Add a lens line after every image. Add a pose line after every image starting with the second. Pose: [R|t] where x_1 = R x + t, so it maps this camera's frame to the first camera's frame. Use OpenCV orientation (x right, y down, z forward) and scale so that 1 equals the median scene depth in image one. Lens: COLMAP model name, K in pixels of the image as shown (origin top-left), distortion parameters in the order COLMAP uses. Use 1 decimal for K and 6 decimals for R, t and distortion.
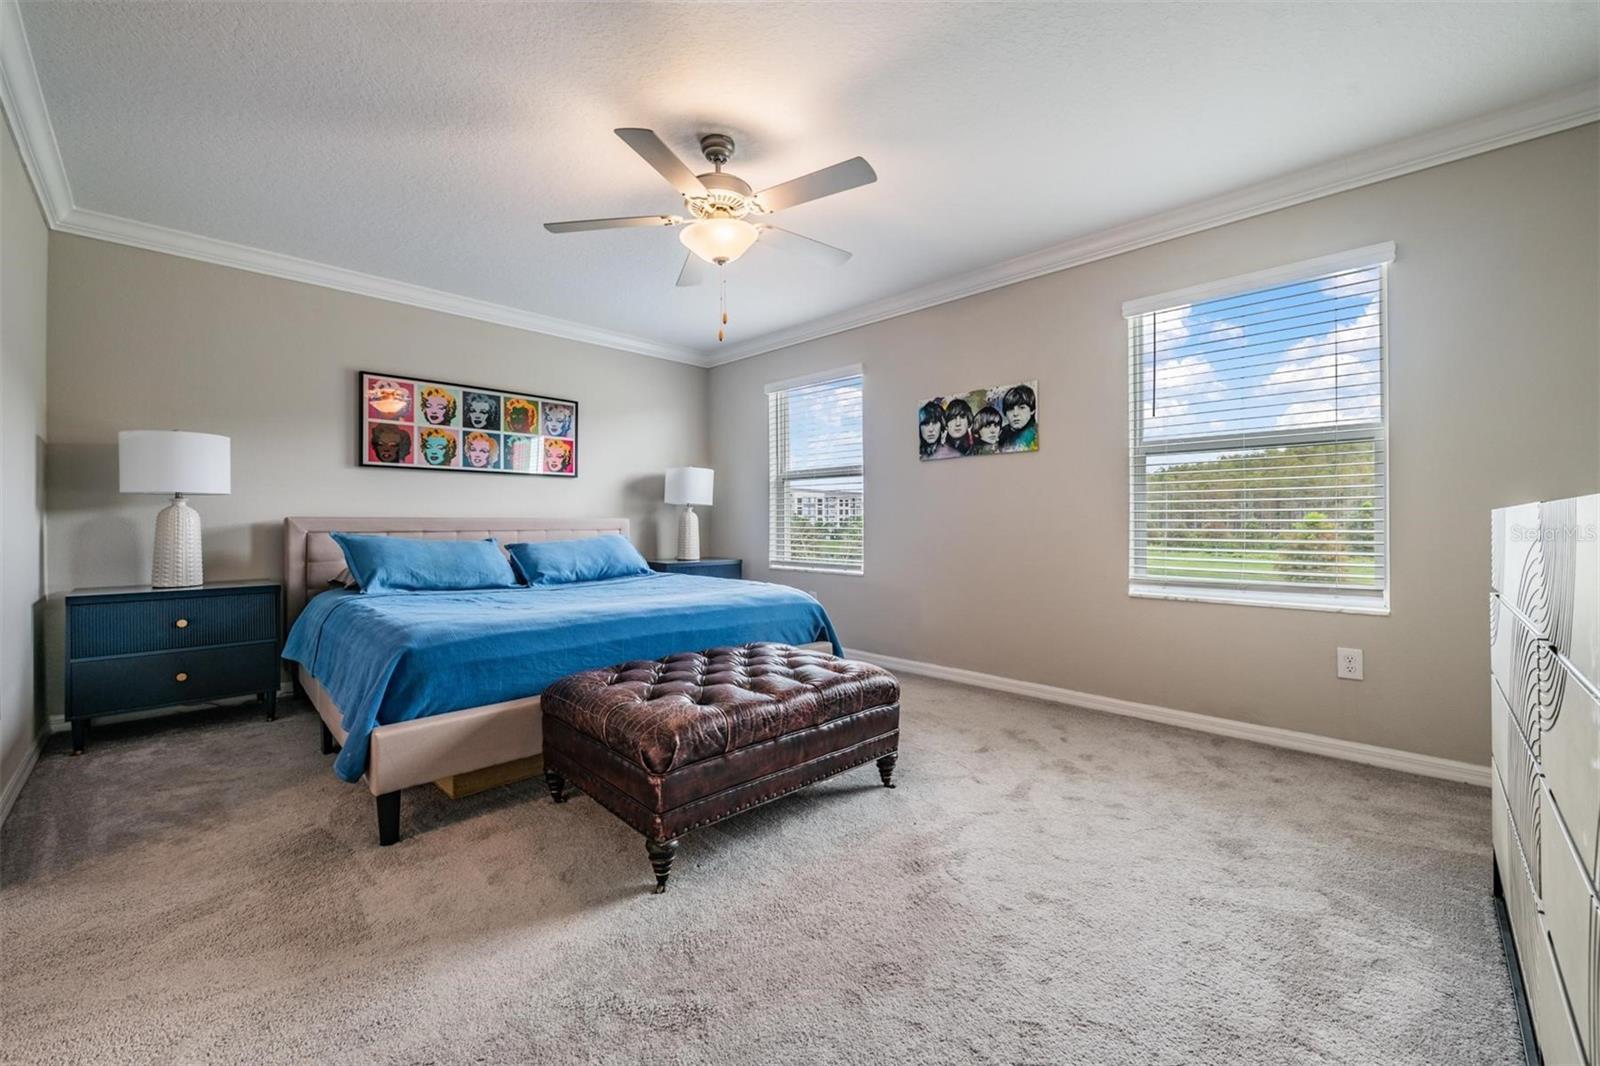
lens RADIAL K [[630.6, 0, 796.7], [0, 630.6, 525.0], [0, 0, 1]] dist [-0.002433, 0.000031]
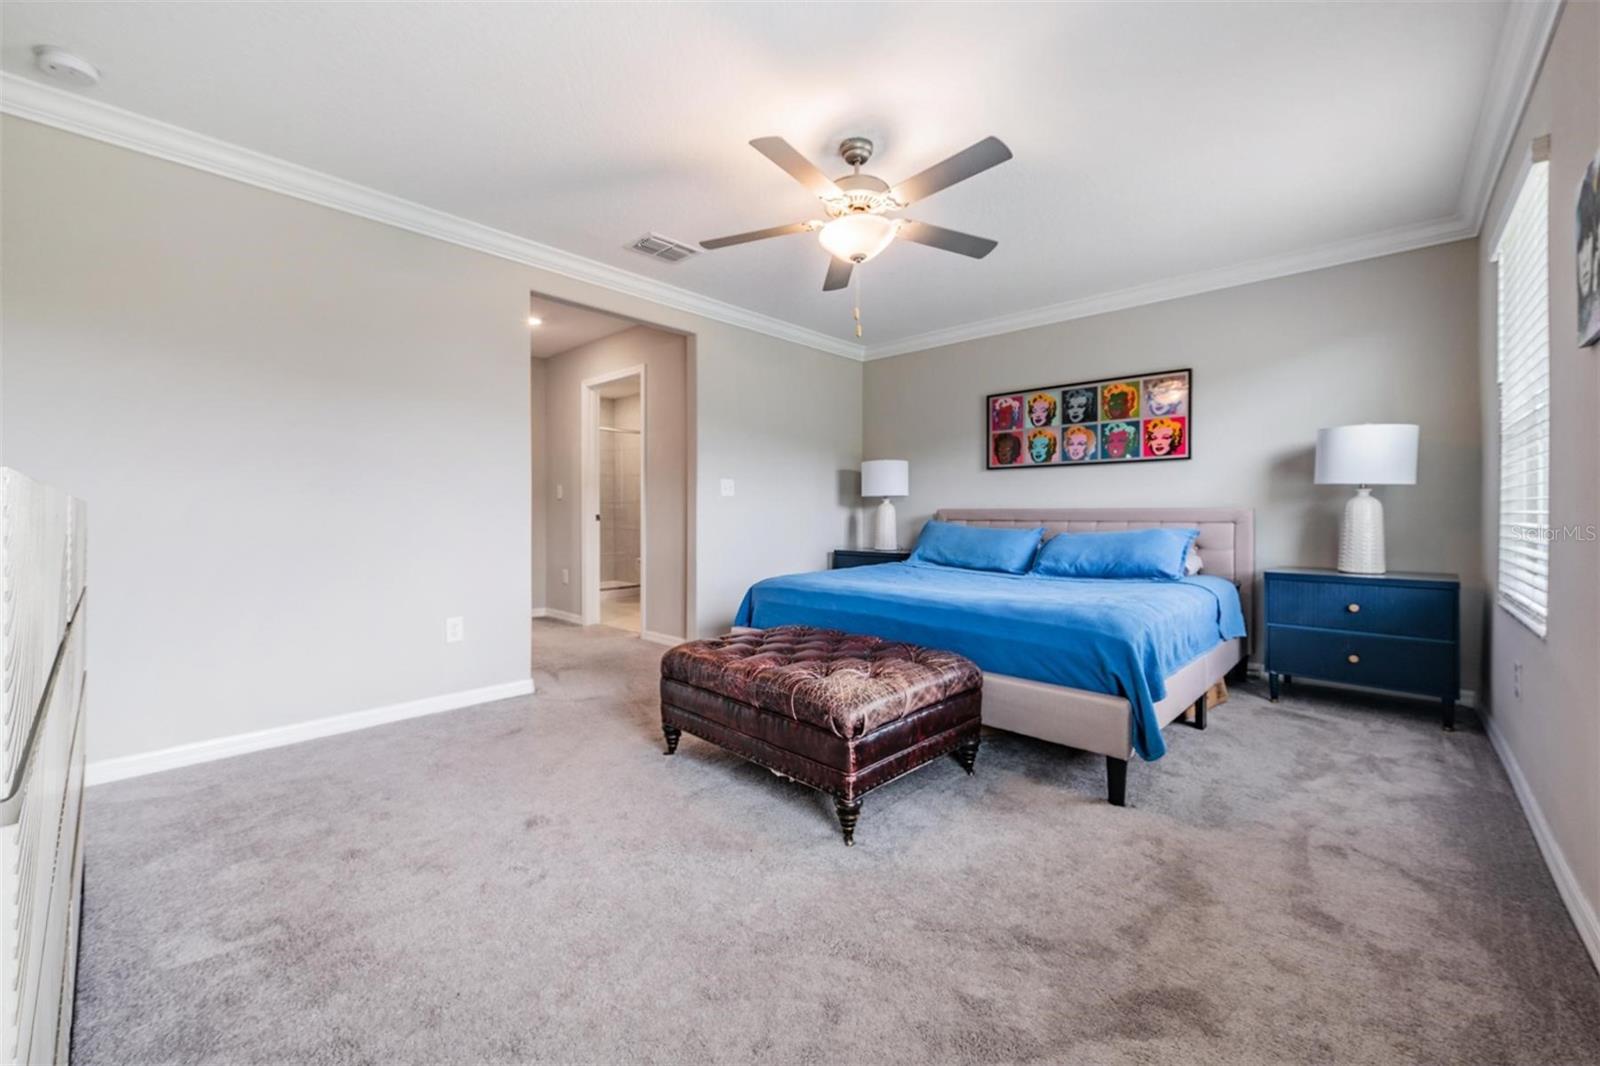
lens RADIAL K [[630.6, 0, 794.3], [0, 630.6, 521.6], [0, 0, 1]] dist [-0.002433, 0.000031]
pose [[0.028778, 0.016781, -0.999445, 0.534019], [-0.003746, 0.999854, 0.016680, -0.005477], [0.999579, 0.003264, 0.028836, 0.508616]]
